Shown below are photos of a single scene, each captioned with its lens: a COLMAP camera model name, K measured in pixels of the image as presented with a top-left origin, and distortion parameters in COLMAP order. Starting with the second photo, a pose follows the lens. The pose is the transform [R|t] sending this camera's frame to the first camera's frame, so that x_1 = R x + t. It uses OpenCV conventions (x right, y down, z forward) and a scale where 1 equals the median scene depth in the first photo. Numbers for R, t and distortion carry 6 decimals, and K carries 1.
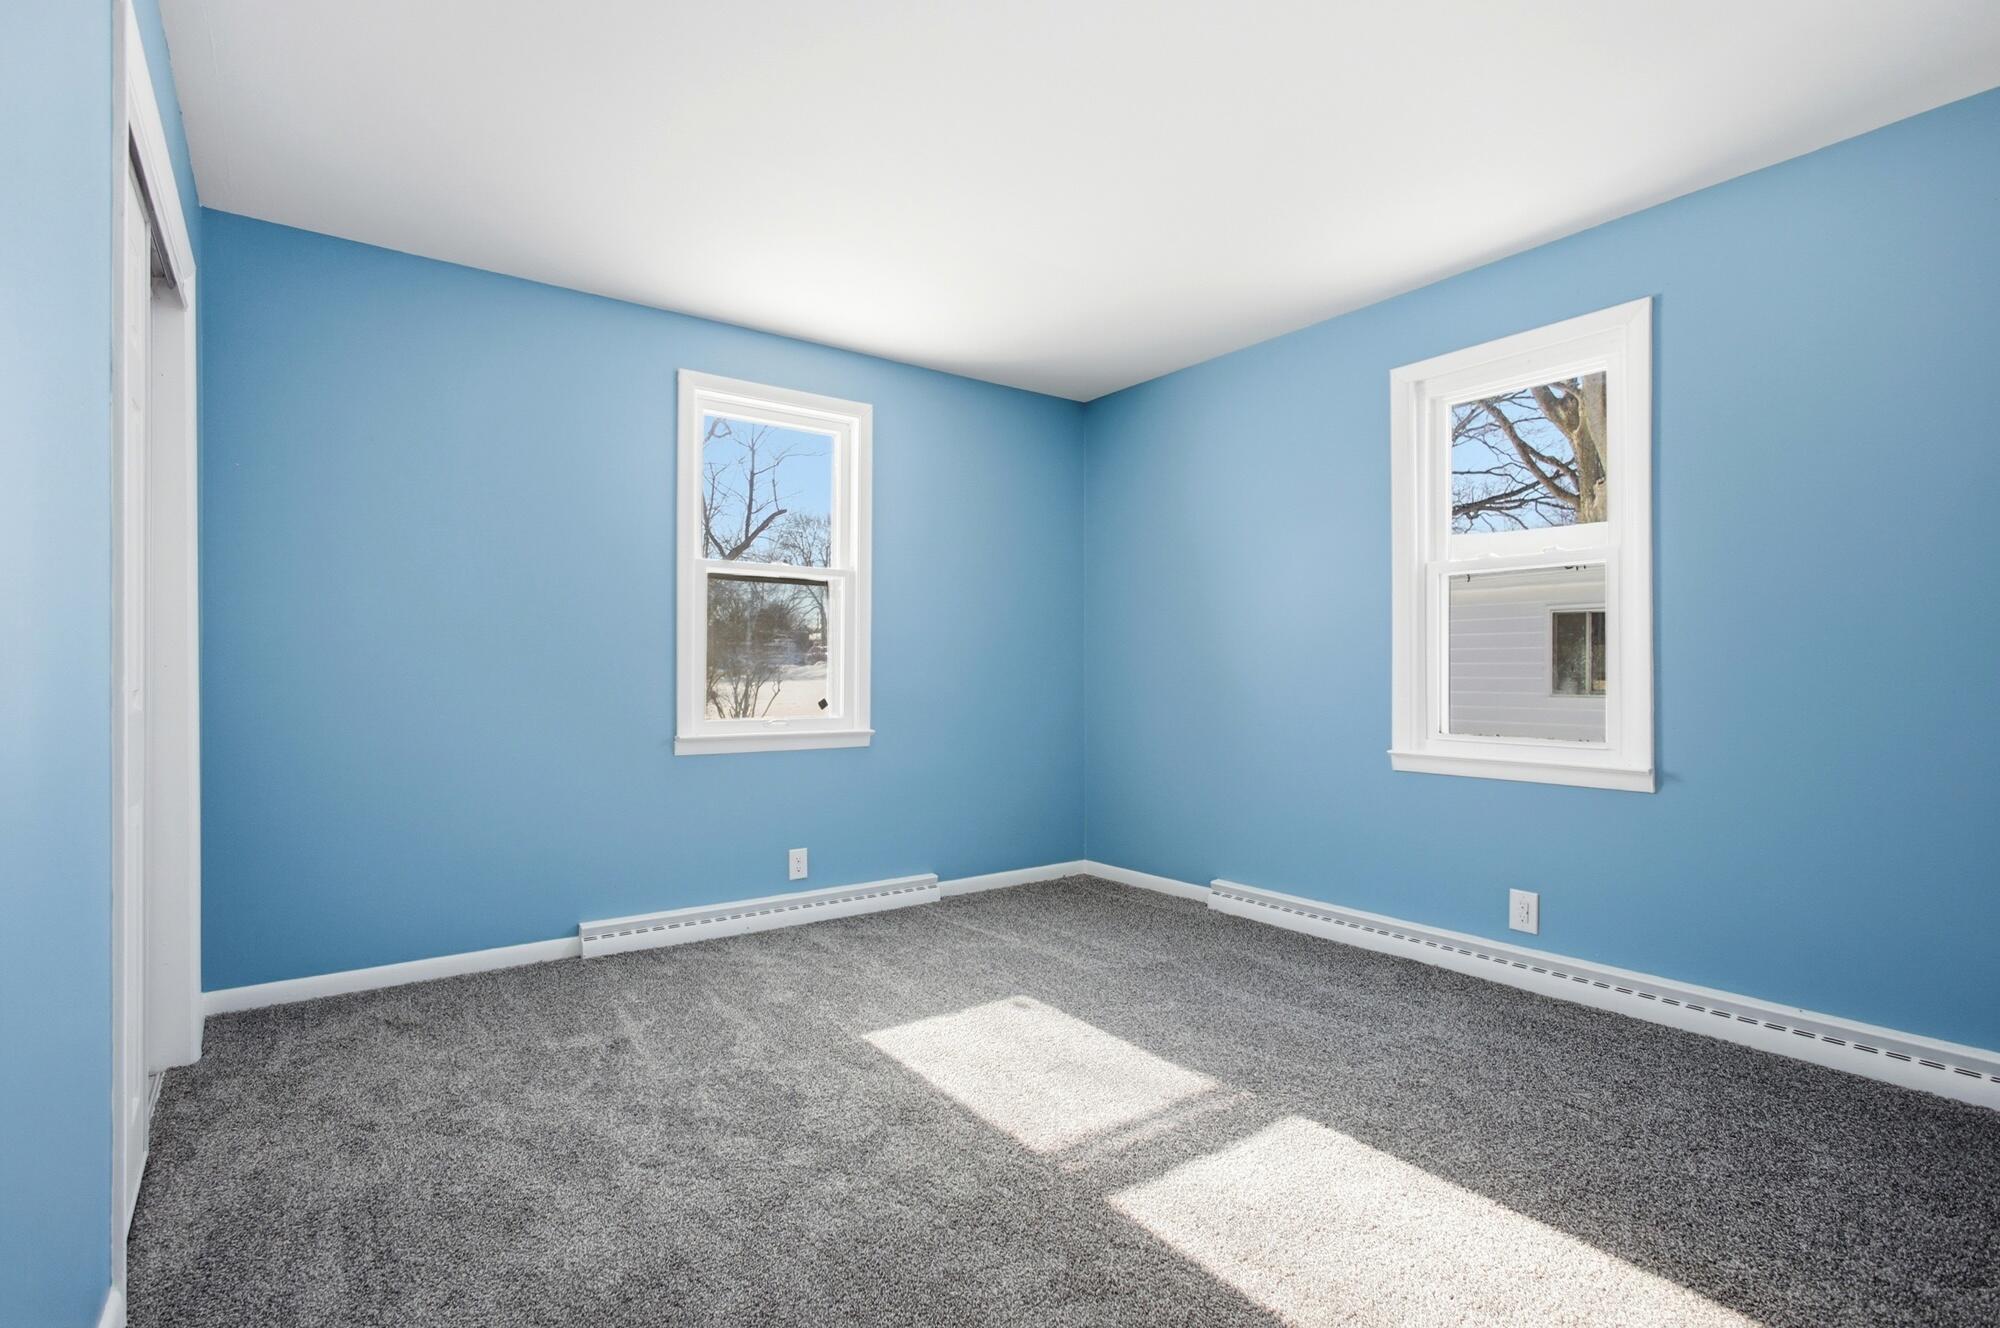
lens RADIAL K [[944.0, 0, 979.3], [0, 944.0, 667.4], [0, 0, 1]] dist [-0.004358, -0.000609]
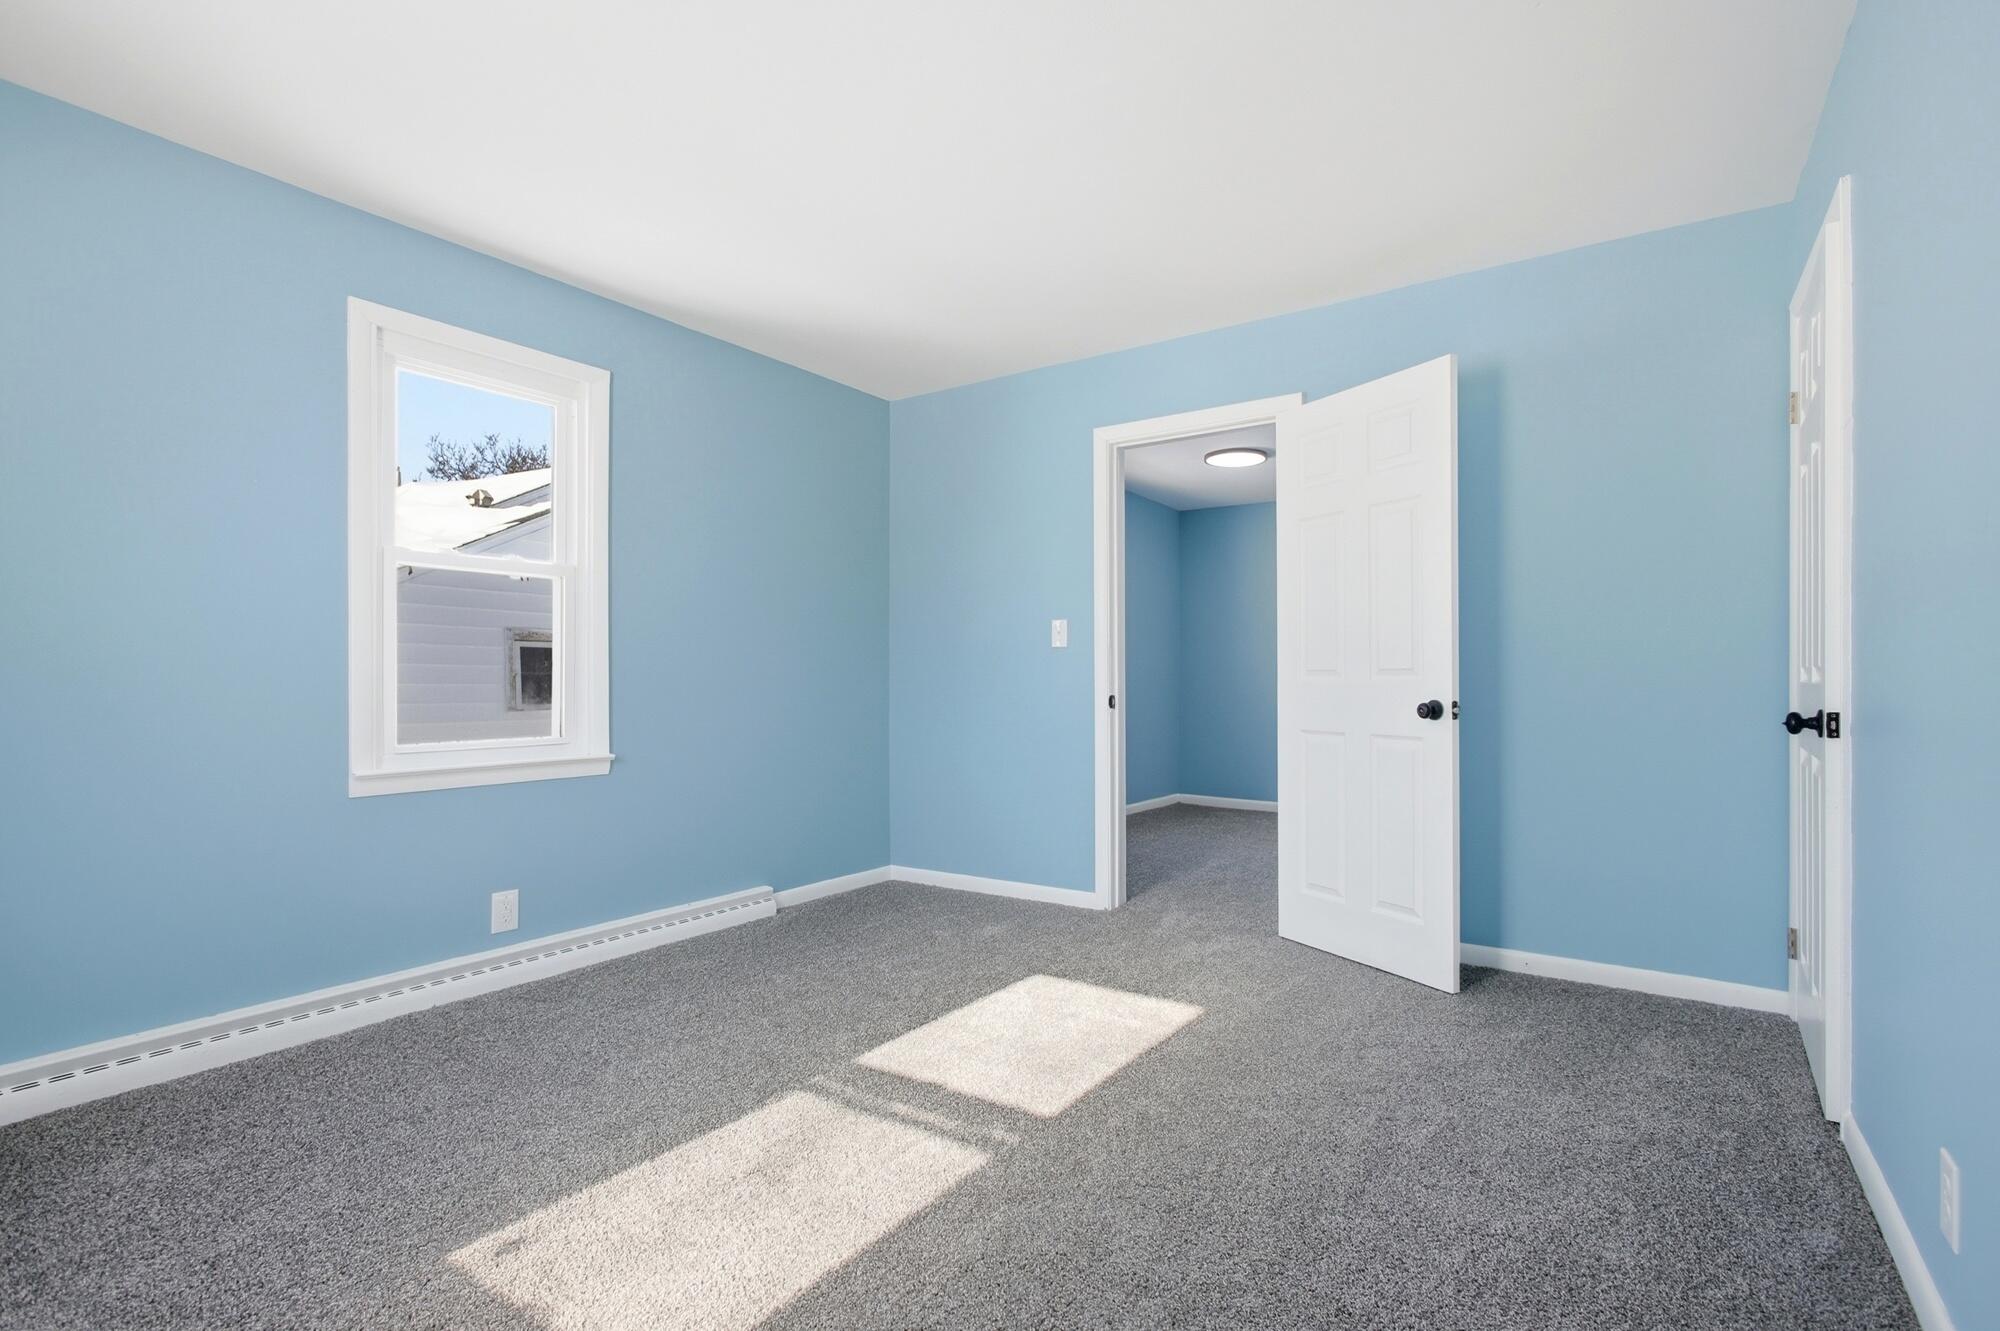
lens RADIAL K [[944.0, 0, 978.4], [0, 944.0, 673.5], [0, 0, 1]] dist [-0.004358, -0.000609]
pose [[-0.327306, 0.014946, 0.944800, -0.542908], [0.003092, 0.999886, -0.014746, 0.019714], [-0.944913, -0.001905, -0.327316, 0.846230]]
